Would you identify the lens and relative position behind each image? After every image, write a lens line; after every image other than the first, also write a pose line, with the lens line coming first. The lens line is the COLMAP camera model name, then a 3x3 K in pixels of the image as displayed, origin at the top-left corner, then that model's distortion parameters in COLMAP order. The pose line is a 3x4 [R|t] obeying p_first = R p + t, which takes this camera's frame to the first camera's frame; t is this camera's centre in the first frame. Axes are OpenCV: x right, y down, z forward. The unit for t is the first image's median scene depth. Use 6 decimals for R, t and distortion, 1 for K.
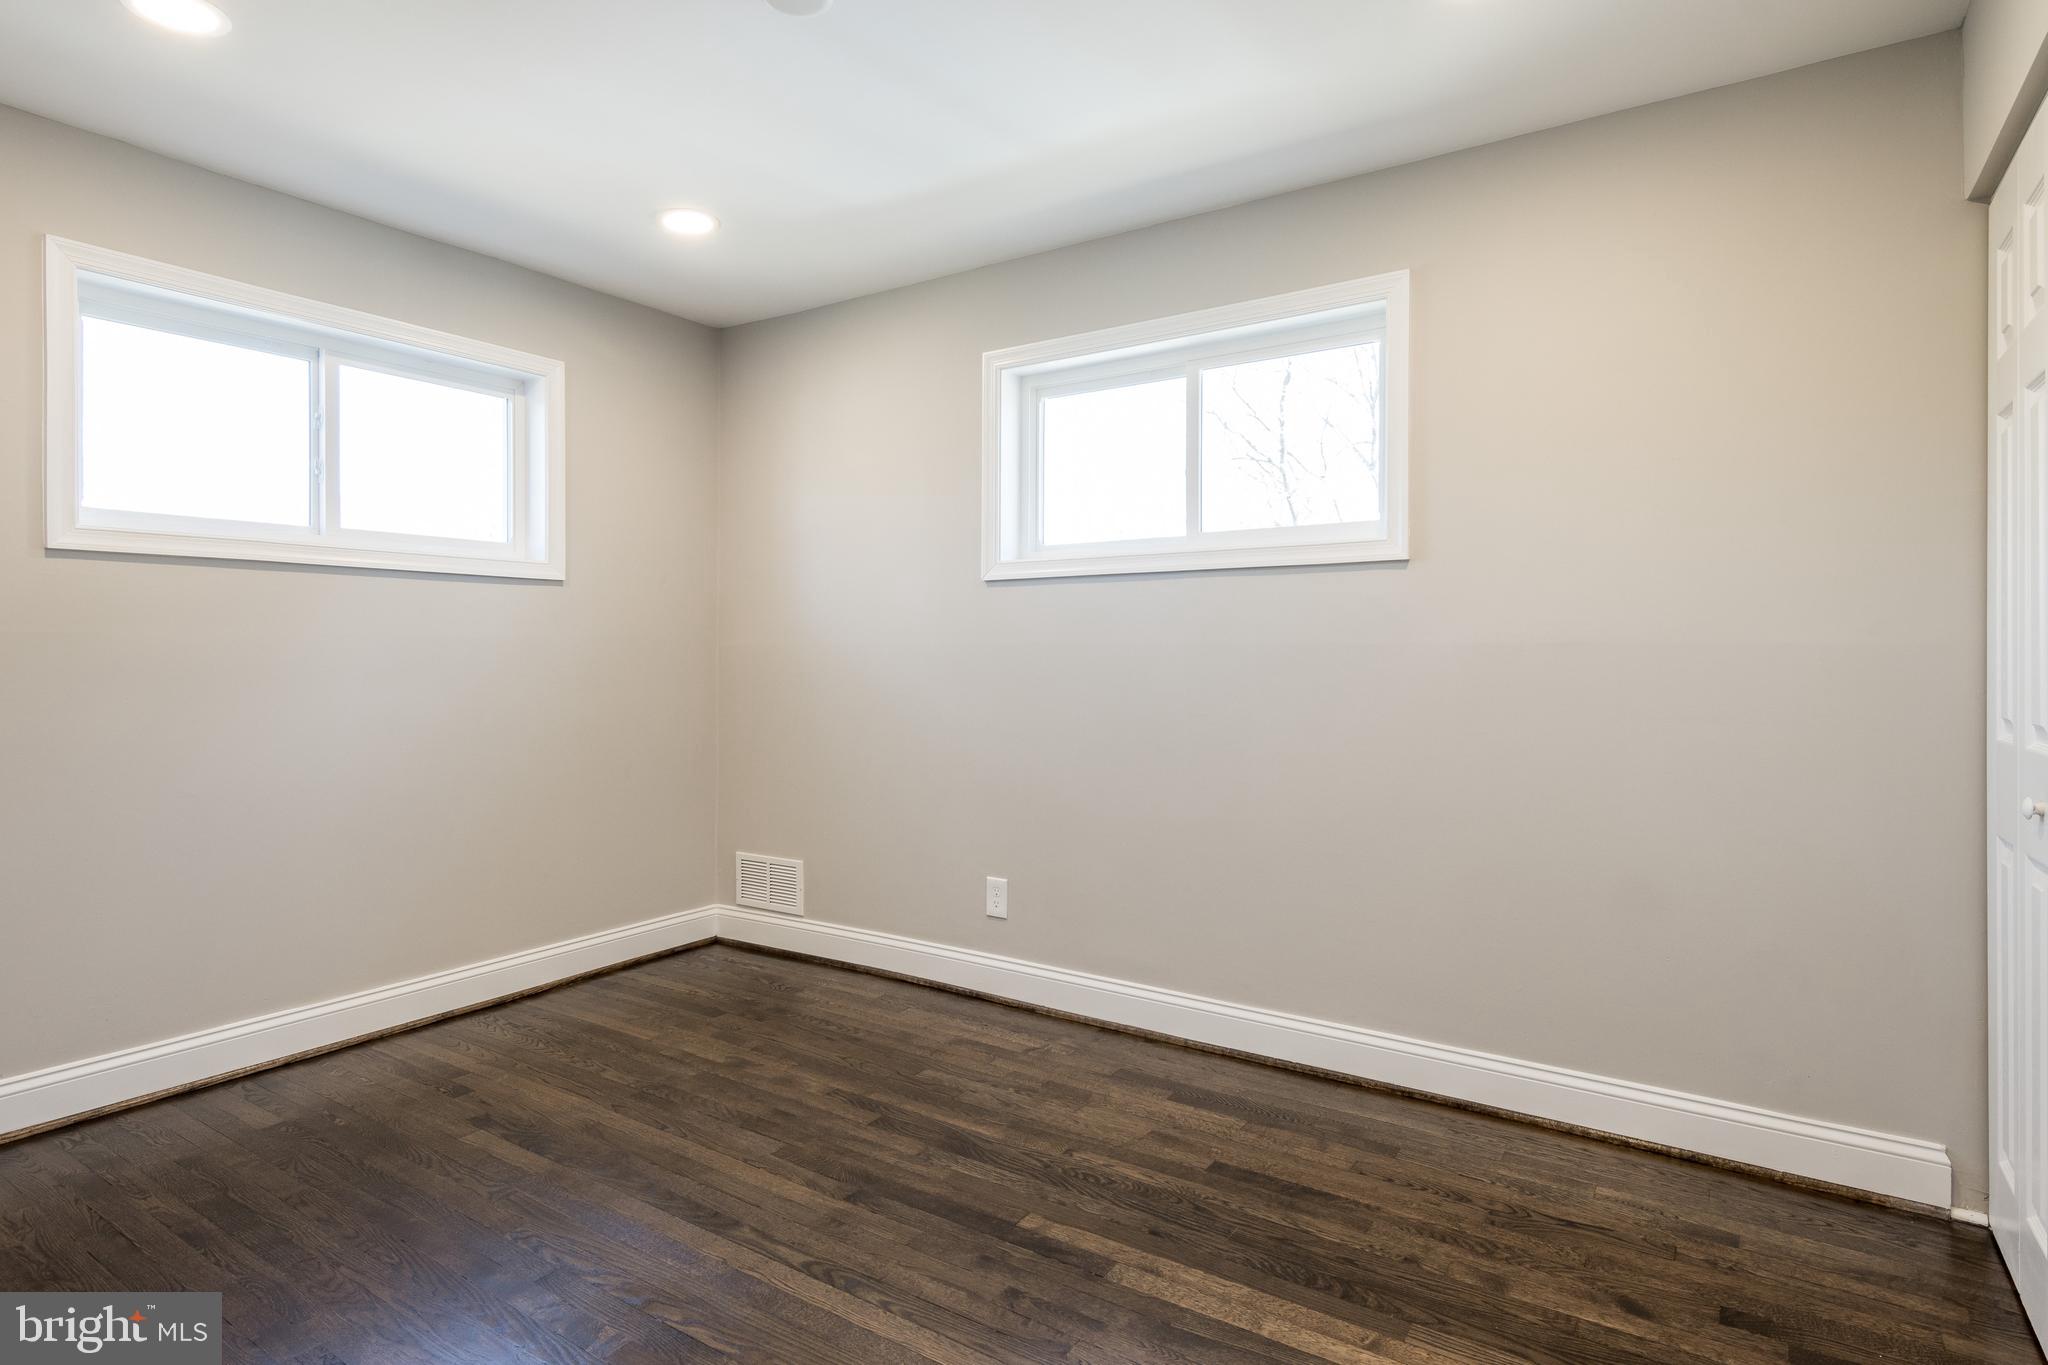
lens RADIAL K [[1075.3, 0, 1008.3], [0, 1075.3, 649.7], [0, 0, 1]] dist [0.014176, -0.000214]
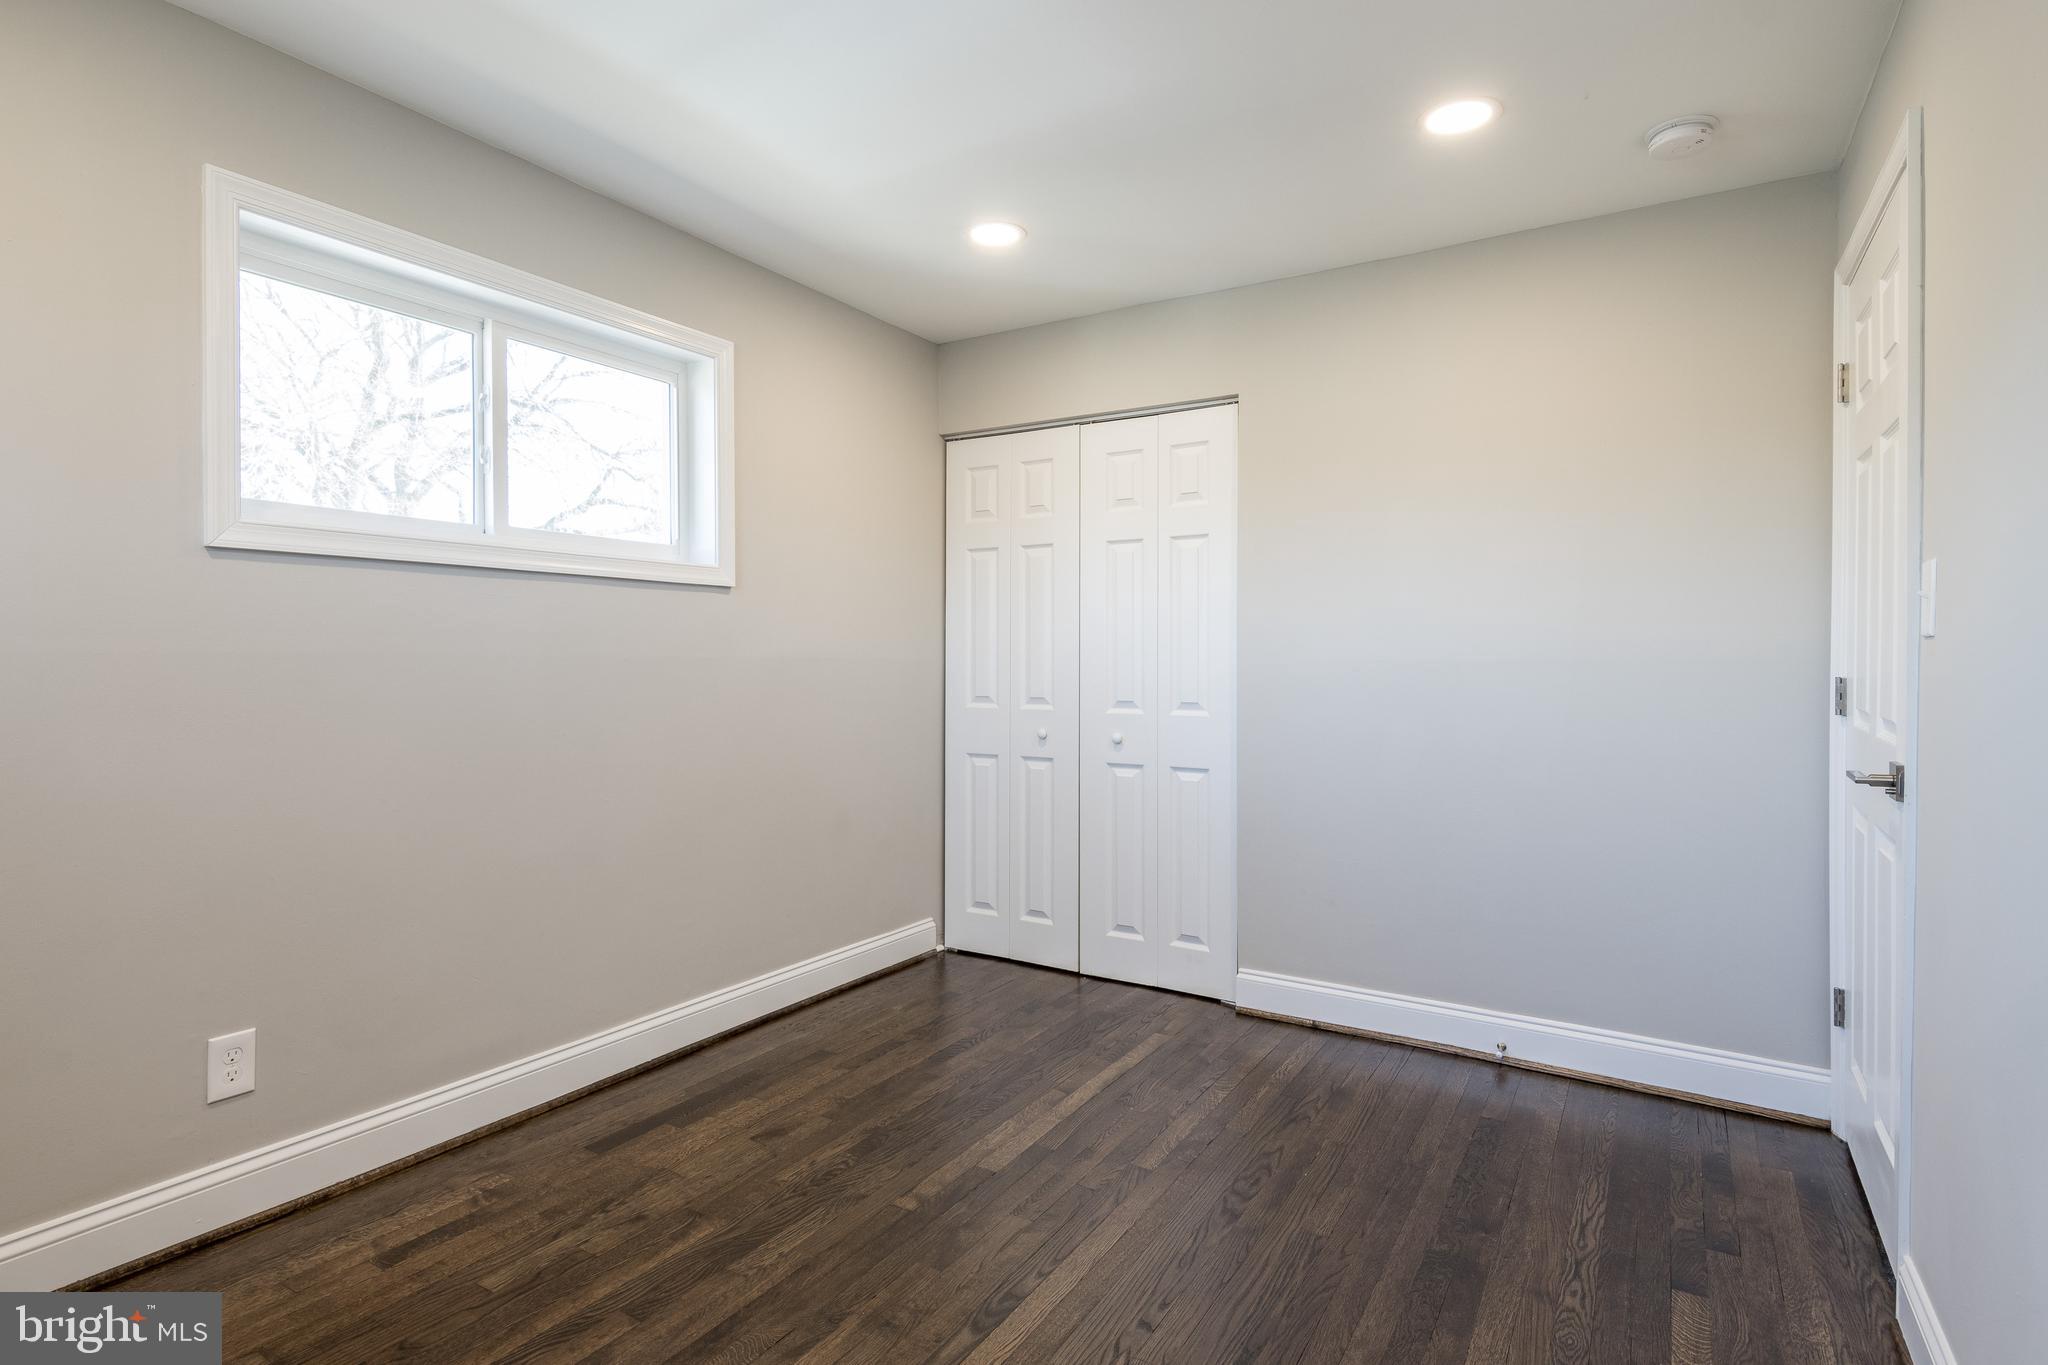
lens RADIAL K [[1032.5, 0, 1015.4], [0, 1032.5, 686.2], [0, 0, 1]] dist [0.000391, -0.000736]
pose [[-0.029780, -0.035449, 0.998928, -0.918546], [-0.010036, 0.999331, 0.035164, -0.020973], [-0.999506, -0.008978, -0.030116, 0.859698]]
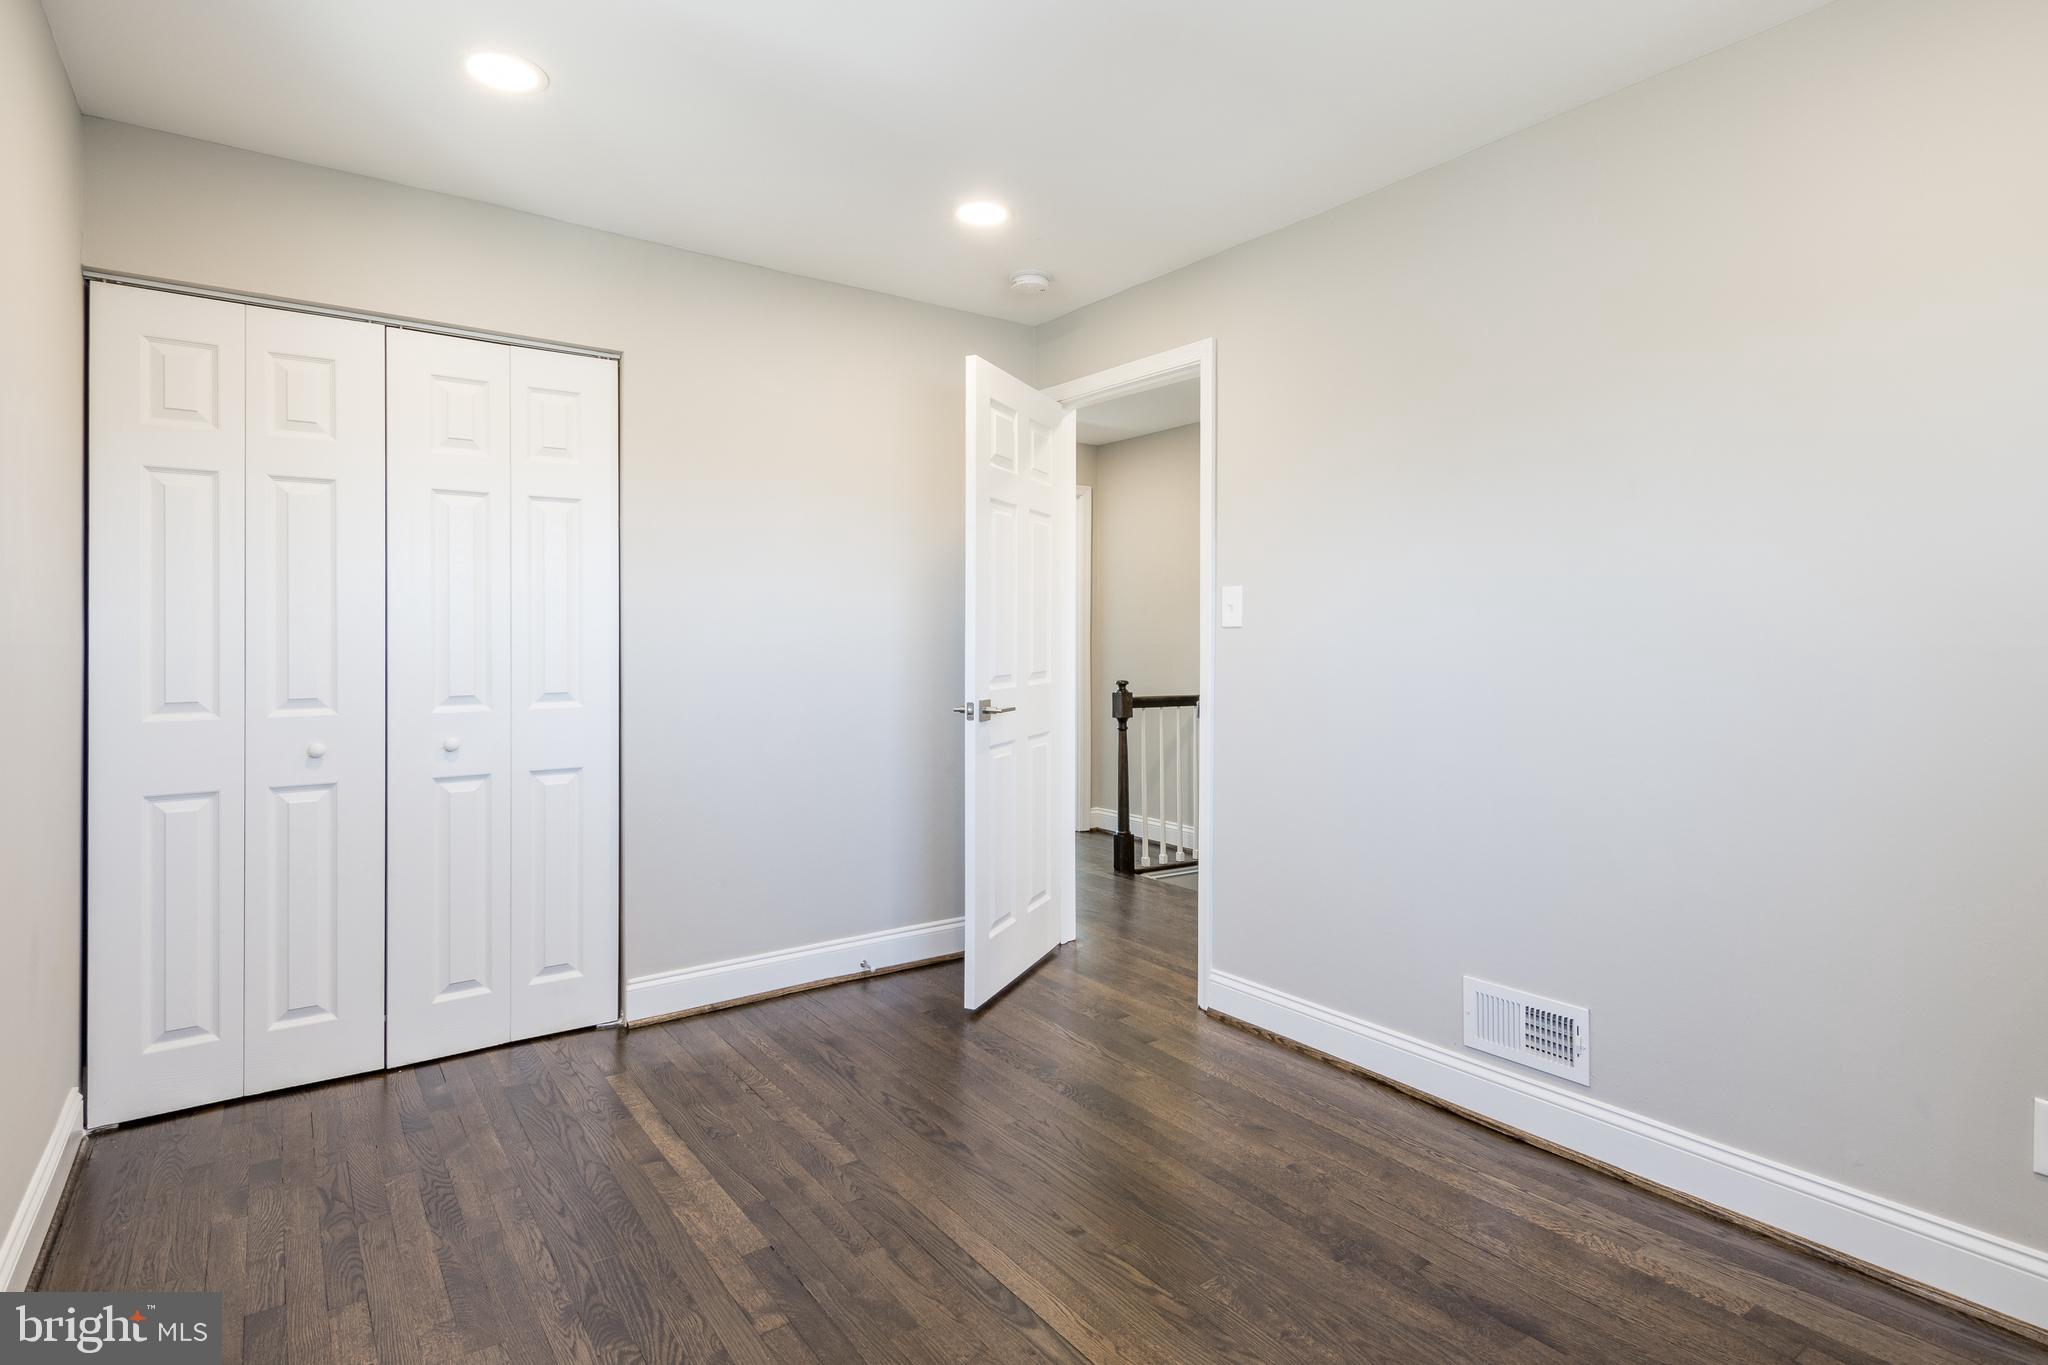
lens RADIAL K [[1028.8, 0, 1011.0], [0, 1028.8, 664.9], [0, 0, 1]] dist [0.006312, -0.000163]
pose [[-0.937433, -0.013921, 0.347887, -0.403728], [-0.008778, 0.999828, 0.016357, -0.007997], [-0.348055, 0.012280, -0.937394, 1.570981]]
